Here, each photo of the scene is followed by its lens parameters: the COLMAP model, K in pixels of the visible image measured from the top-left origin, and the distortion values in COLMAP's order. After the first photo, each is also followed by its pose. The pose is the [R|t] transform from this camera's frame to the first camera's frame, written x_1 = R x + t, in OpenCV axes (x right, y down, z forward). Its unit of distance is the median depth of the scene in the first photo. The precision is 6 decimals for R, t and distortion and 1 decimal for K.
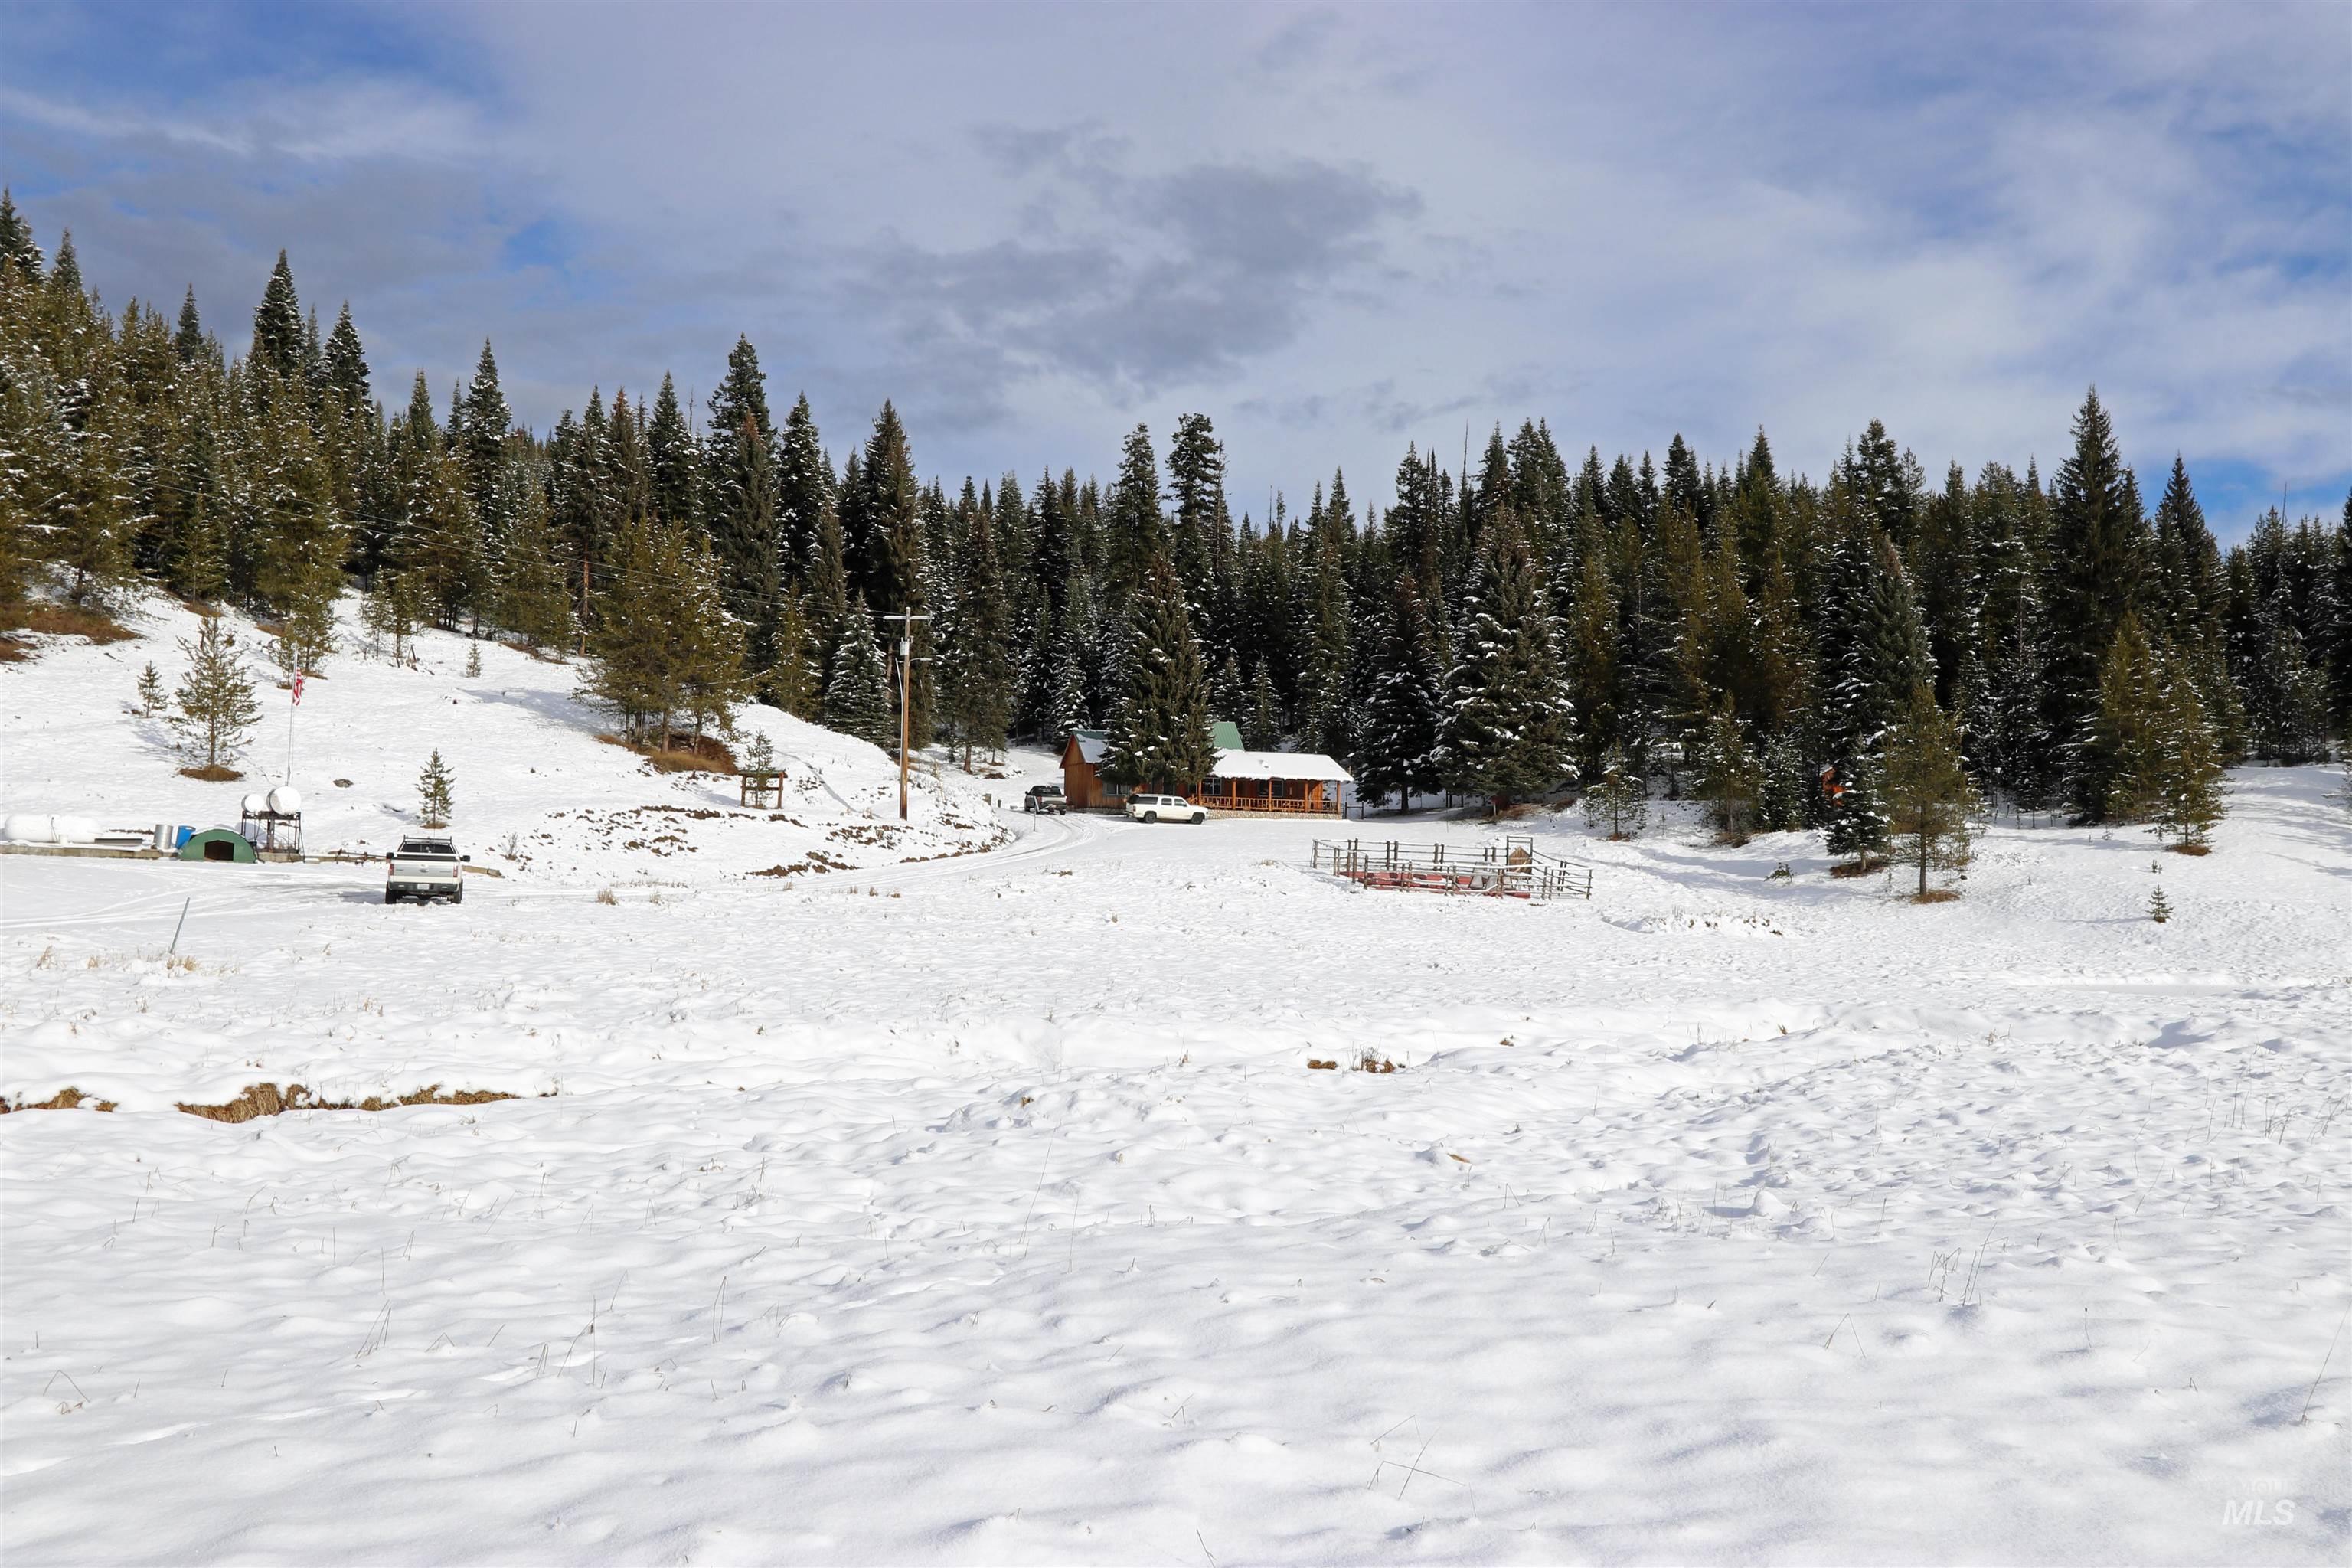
lens RADIAL K [[2043.2, 0, 1164.7], [0, 2043.2, 784.4], [0, 0, 1]] dist [-0.011581, 0.041992]
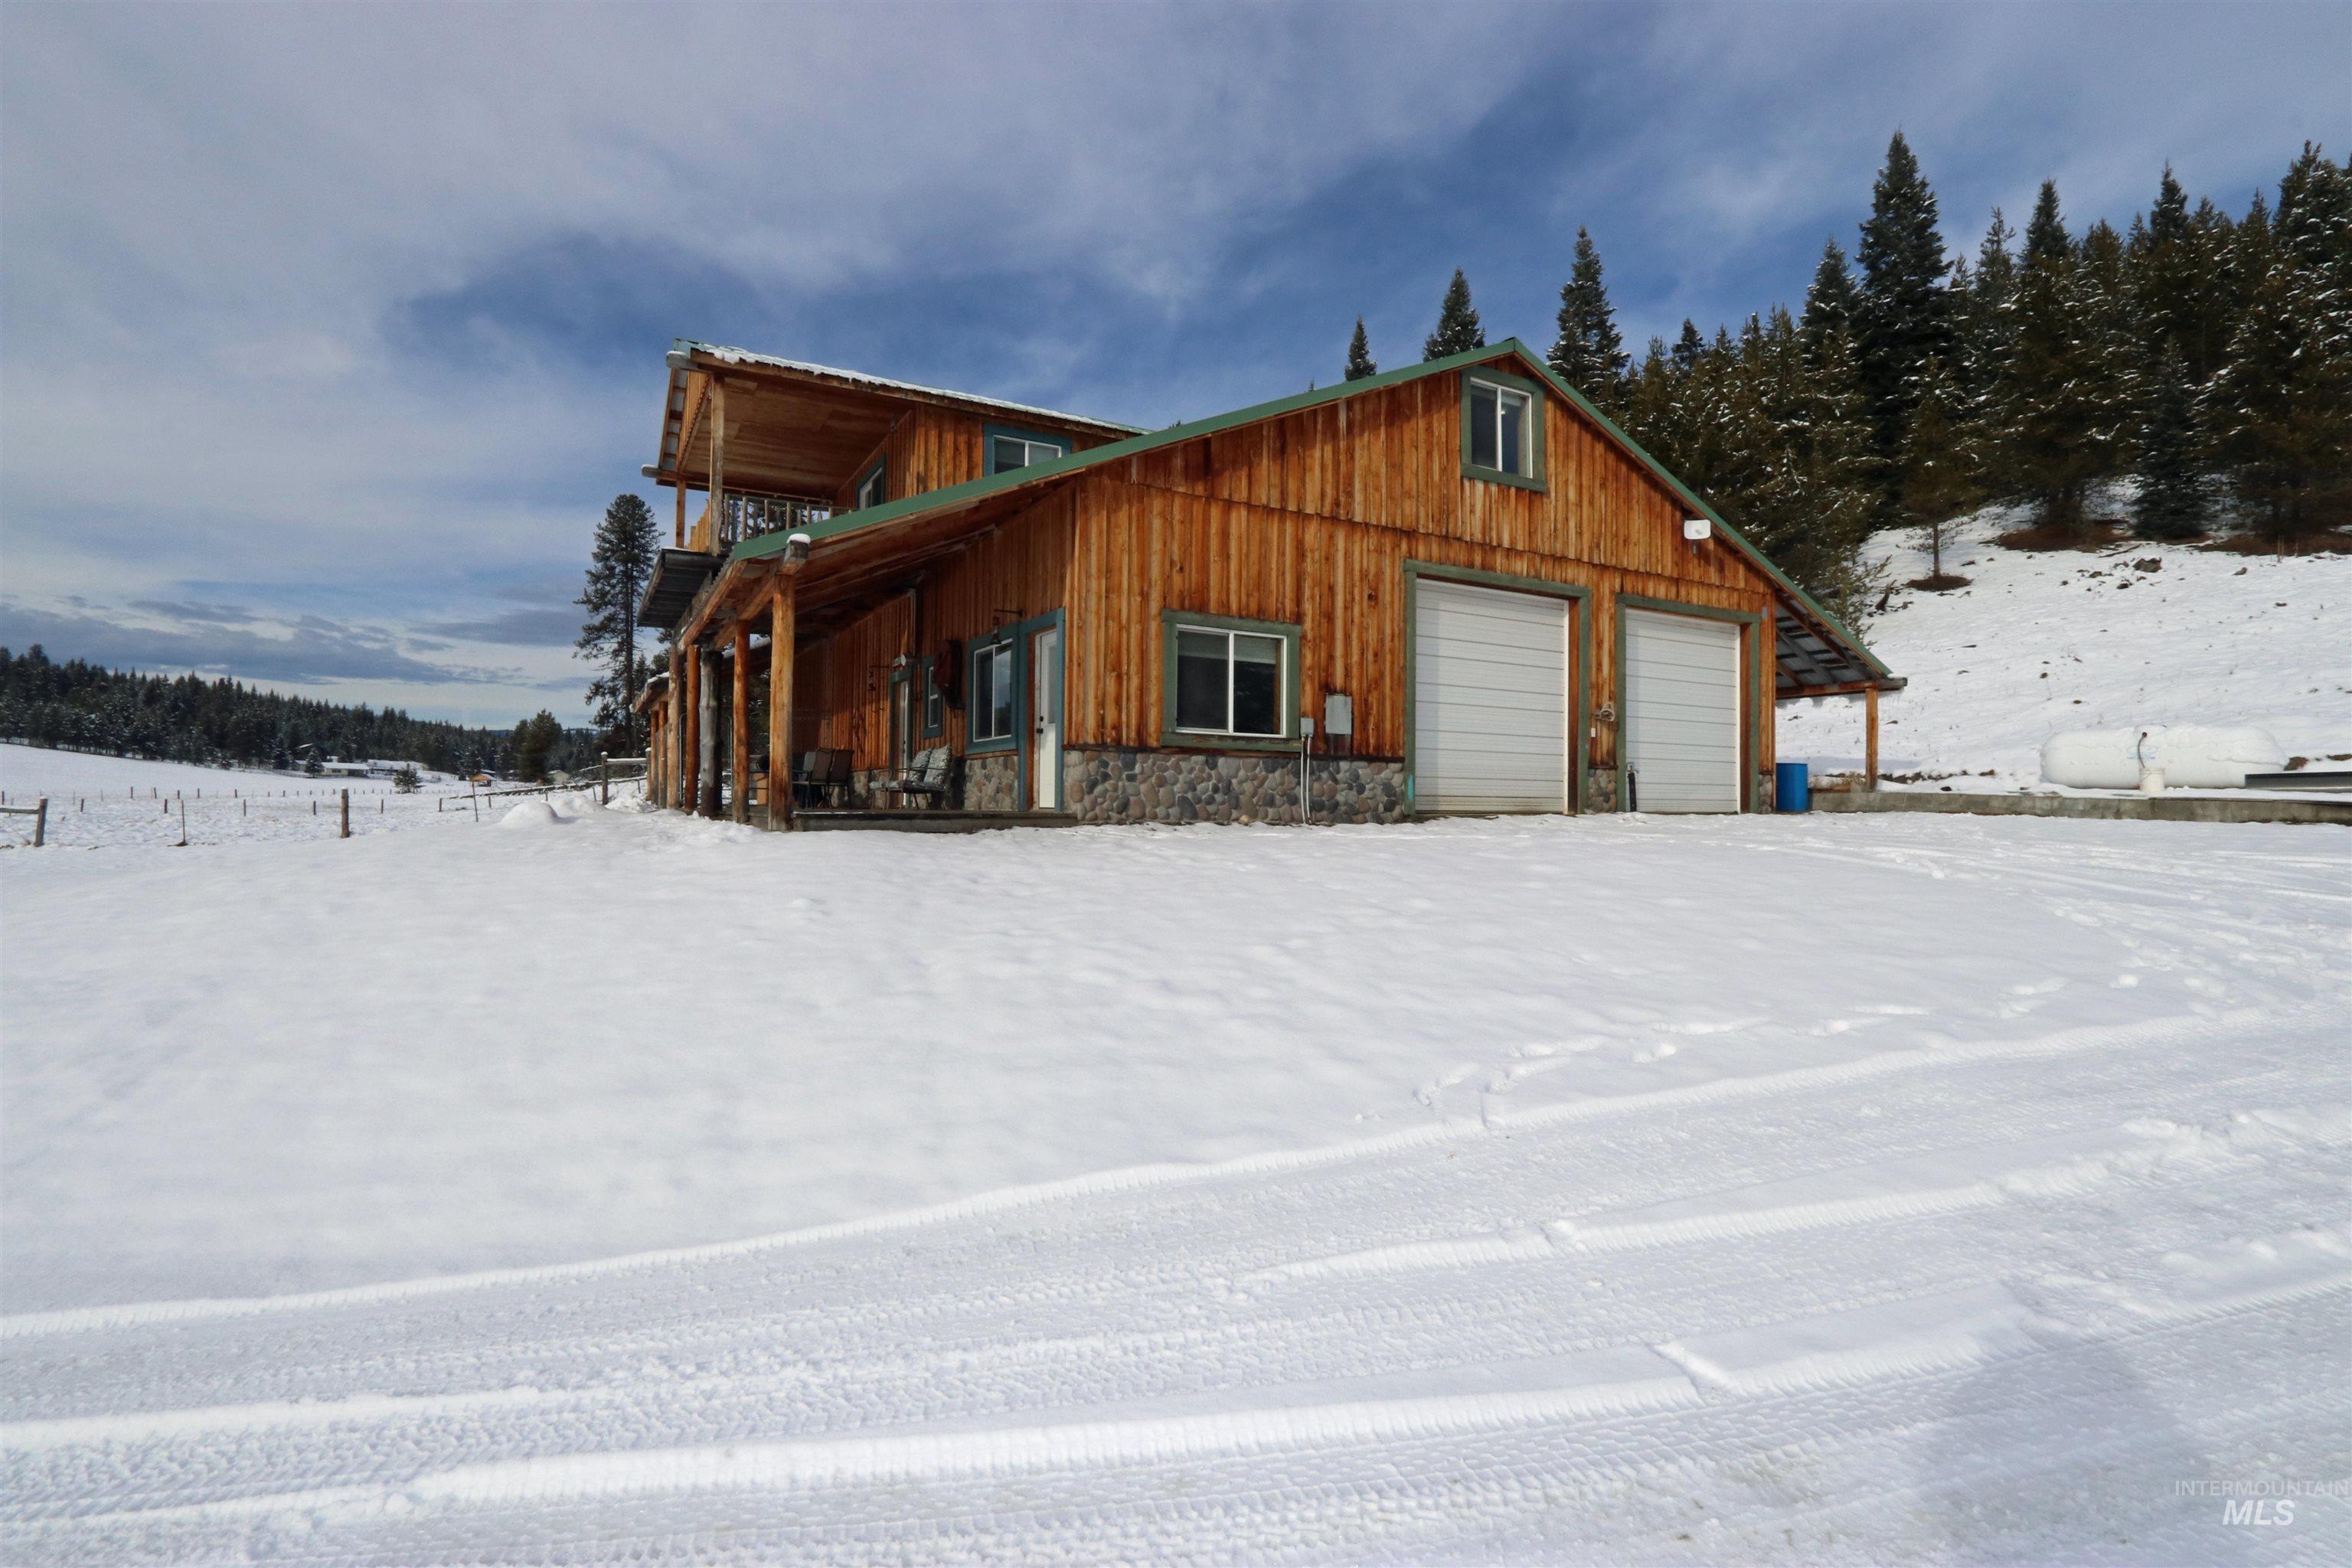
lens RADIAL K [[1083.6, 0, 1168.3], [0, 1083.6, 781.5], [0, 0, 1]] dist [-0.012024, -0.000015]
pose [[0.125326, -0.038597, -0.991365, -0.227492], [0.042647, 0.998529, -0.033485, 0.017097], [0.991199, -0.038083, 0.126788, 0.506087]]
